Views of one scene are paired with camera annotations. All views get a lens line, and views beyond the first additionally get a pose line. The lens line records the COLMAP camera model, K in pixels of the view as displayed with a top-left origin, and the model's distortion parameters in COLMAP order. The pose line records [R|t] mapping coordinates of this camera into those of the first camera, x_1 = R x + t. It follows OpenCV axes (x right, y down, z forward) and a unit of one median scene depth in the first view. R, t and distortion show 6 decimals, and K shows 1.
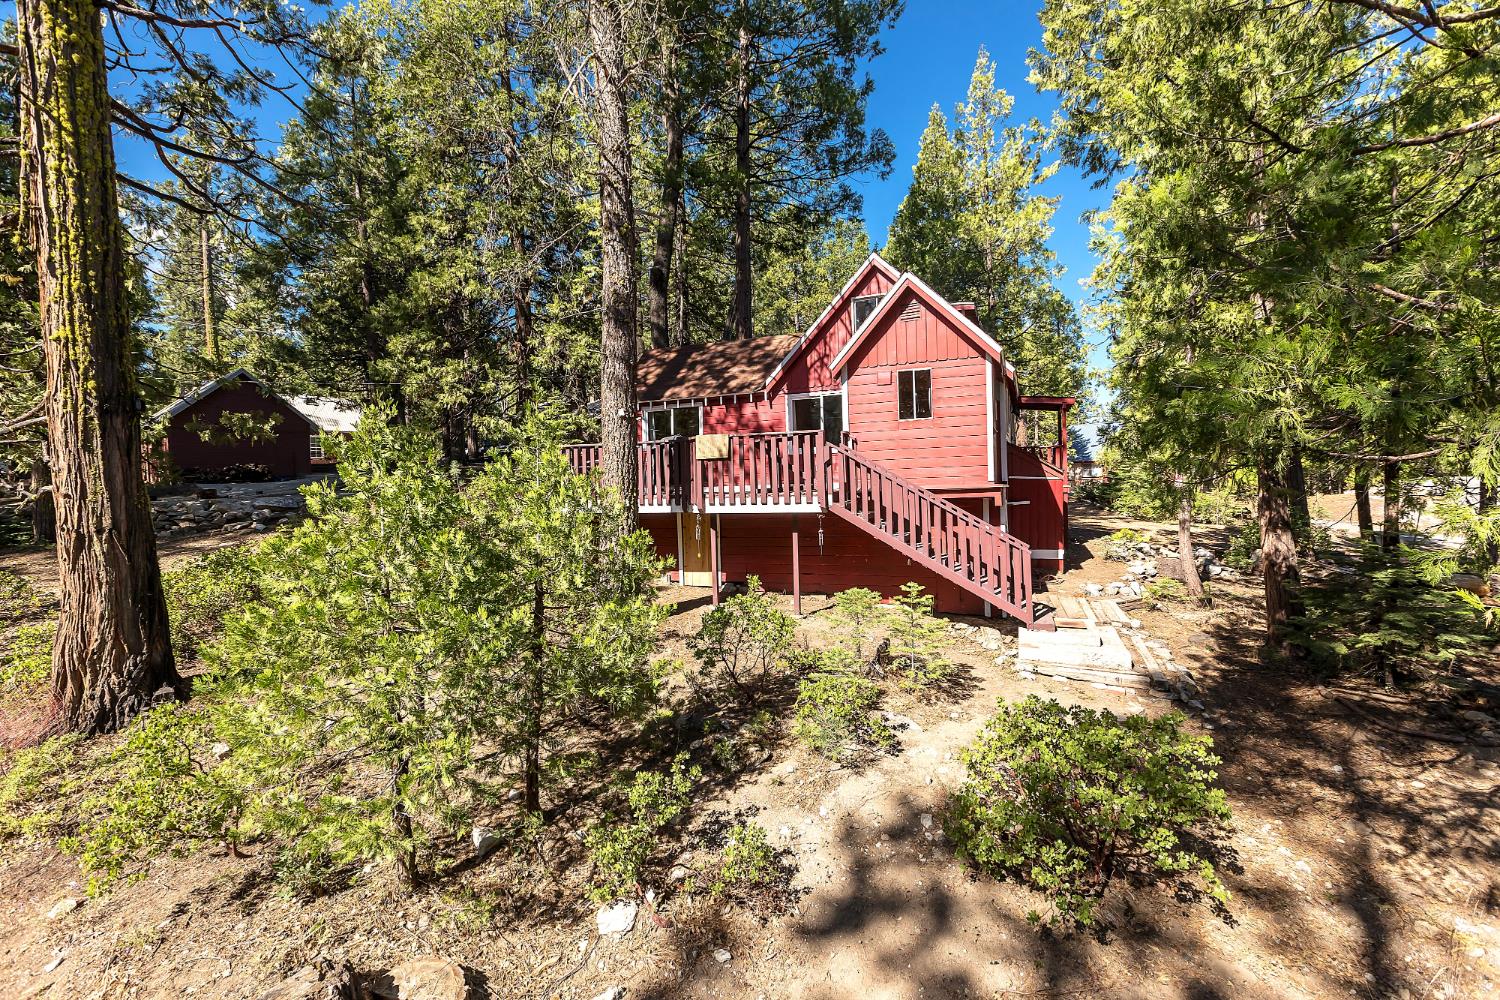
lens RADIAL K [[675.6, 0, 751.6], [0, 675.6, 498.5], [0, 0, 1]] dist [0.000260, -0.000385]
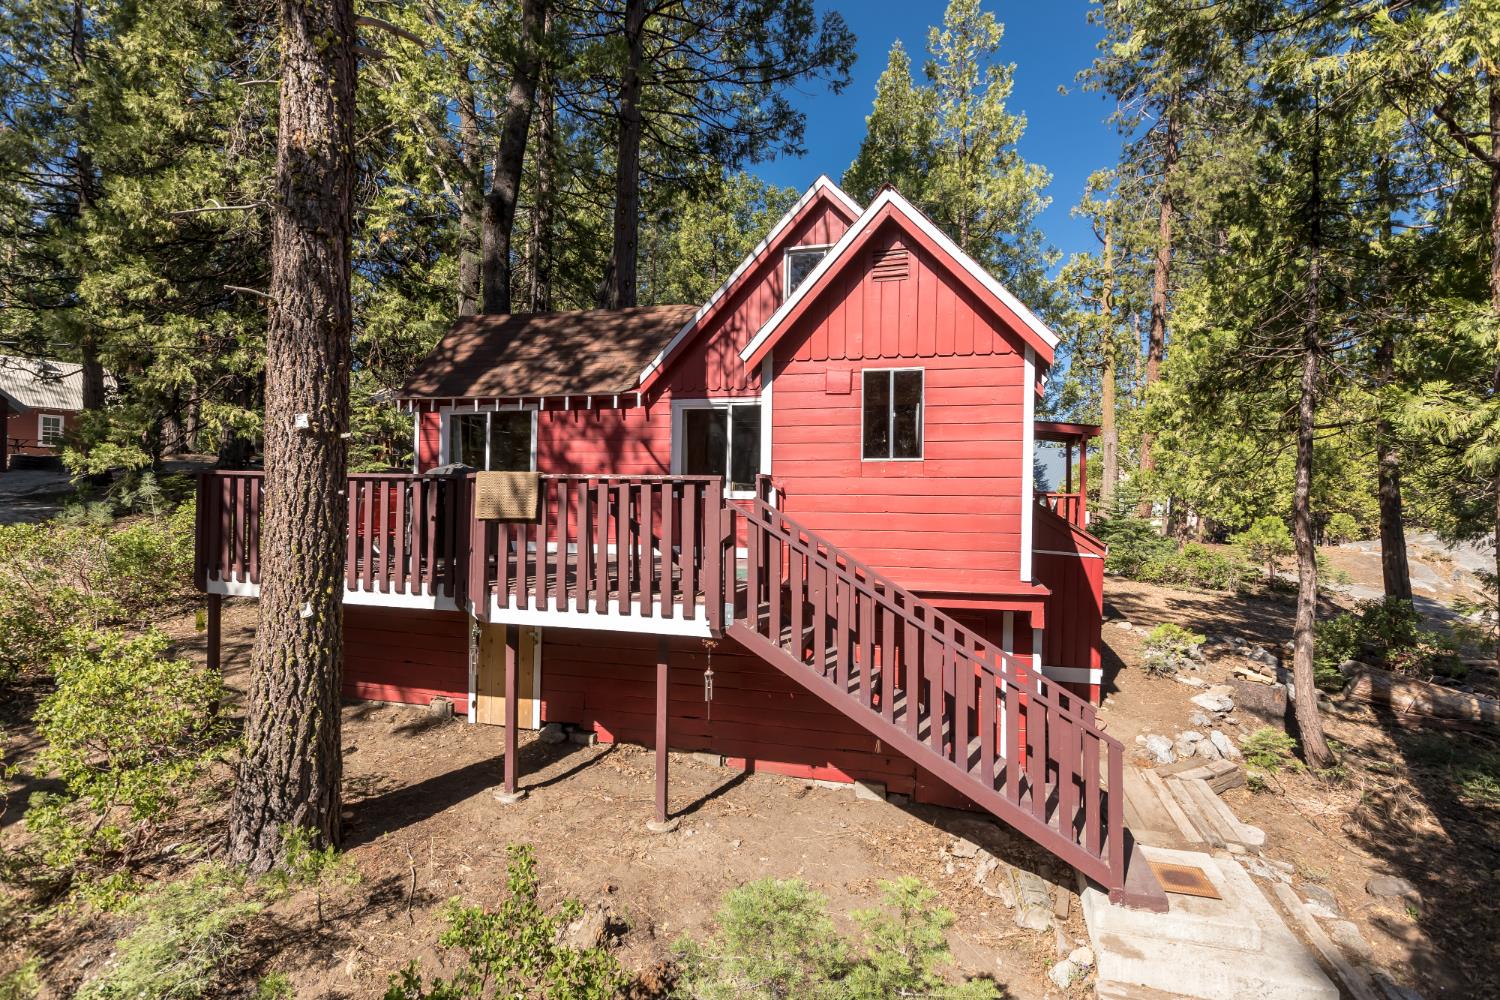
lens RADIAL K [[782.0, 0, 748.8], [0, 782.0, 497.2], [0, 0, 1]] dist [0.000940, -0.000154]
pose [[0.992665, 0.041631, 0.113507, 0.051621], [-0.039111, 0.998938, -0.024337, -0.061382], [-0.114400, 0.019719, 0.993239, 0.351670]]
